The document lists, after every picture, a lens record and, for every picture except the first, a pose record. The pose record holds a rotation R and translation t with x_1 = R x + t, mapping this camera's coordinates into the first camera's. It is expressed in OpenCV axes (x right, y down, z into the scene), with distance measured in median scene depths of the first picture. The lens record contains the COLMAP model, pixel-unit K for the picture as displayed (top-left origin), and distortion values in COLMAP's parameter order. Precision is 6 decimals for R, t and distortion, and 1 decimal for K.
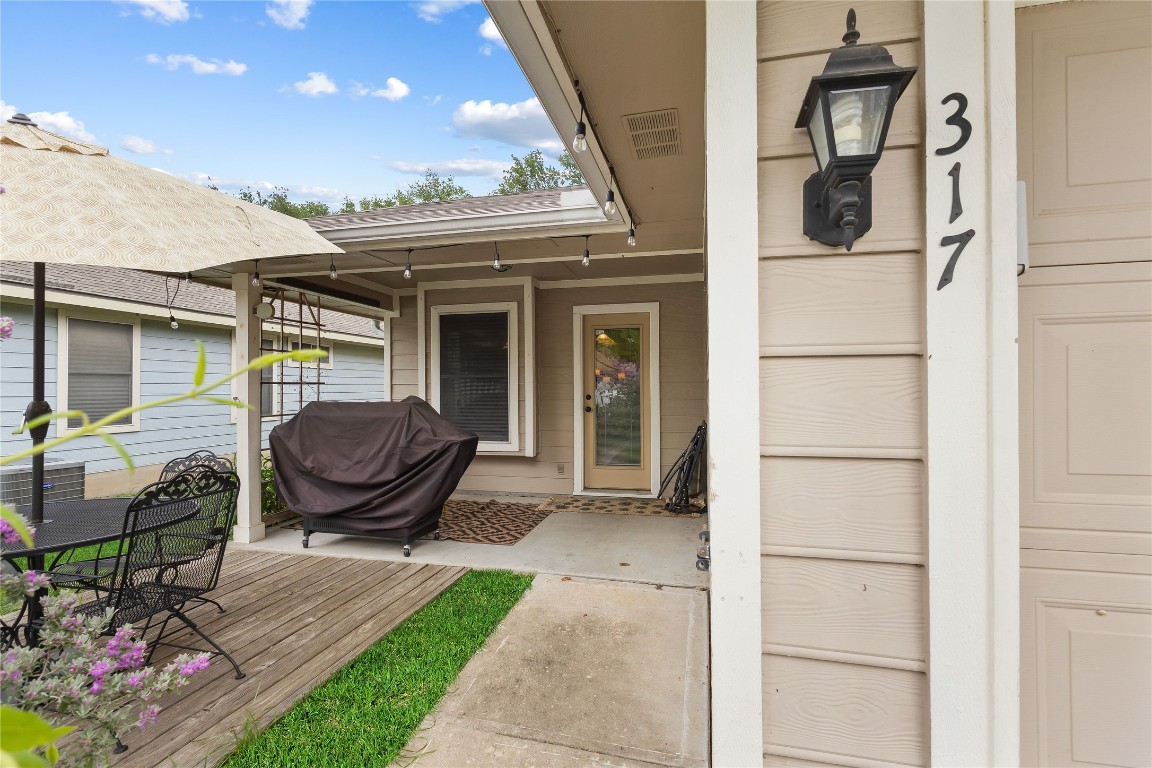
lens RADIAL K [[534.5, 0, 575.7], [0, 534.5, 383.4], [0, 0, 1]] dist [0.001338, 0.001602]
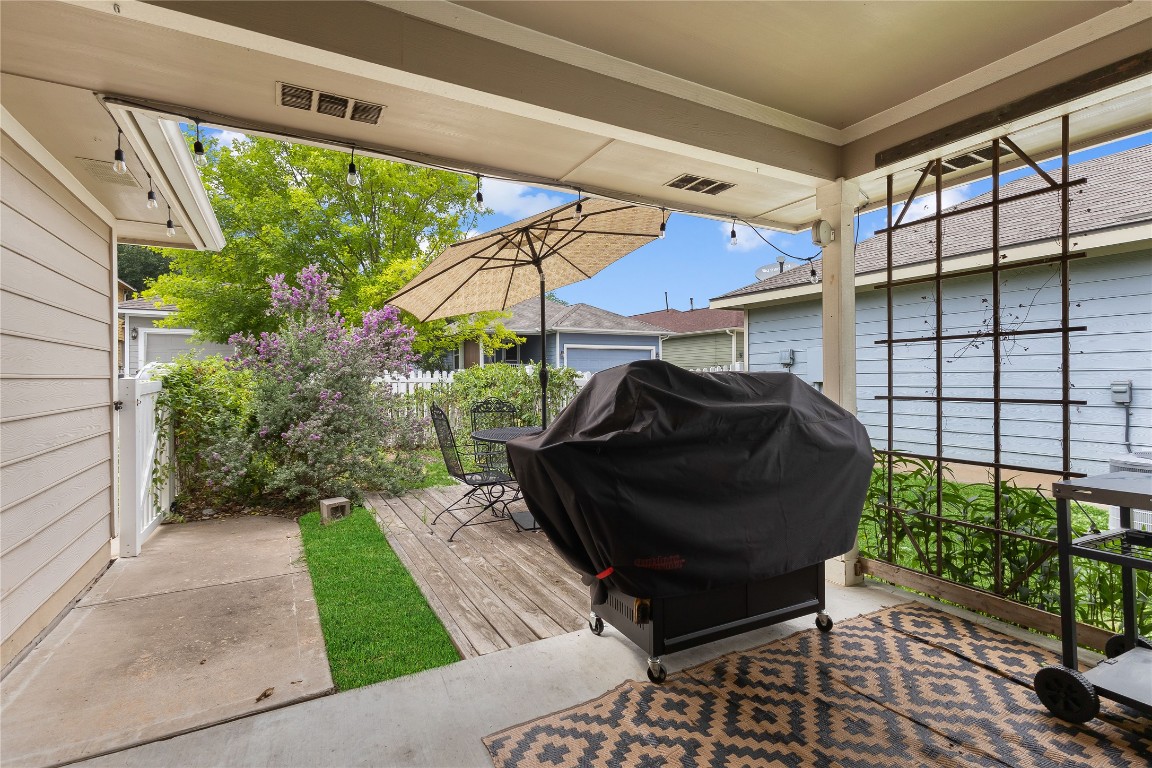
lens RADIAL K [[534.5, 0, 568.4], [0, 534.5, 380.9], [0, 0, 1]] dist [0.001338, 0.001602]
pose [[-0.742043, 0.007003, -0.670315, 0.108300], [0.012266, 0.999920, -0.003133, 0.049896], [0.670240, -0.010547, -0.742070, 1.509180]]
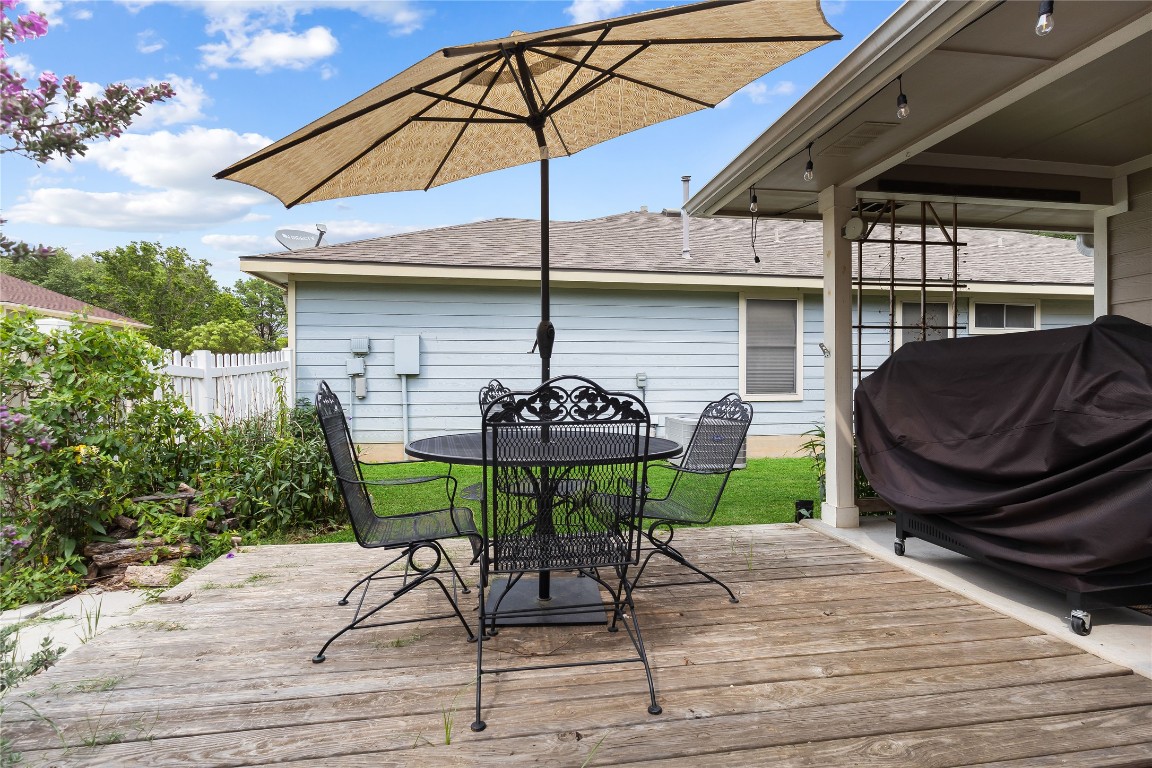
lens RADIAL K [[534.5, 0, 568.7], [0, 534.5, 385.3], [0, 0, 1]] dist [0.001338, 0.001602]
pose [[0.378364, 0.006101, -0.925637, -0.036307], [0.015779, 0.999790, 0.013039, 0.079652], [0.925522, -0.019539, 0.378189, 0.376665]]
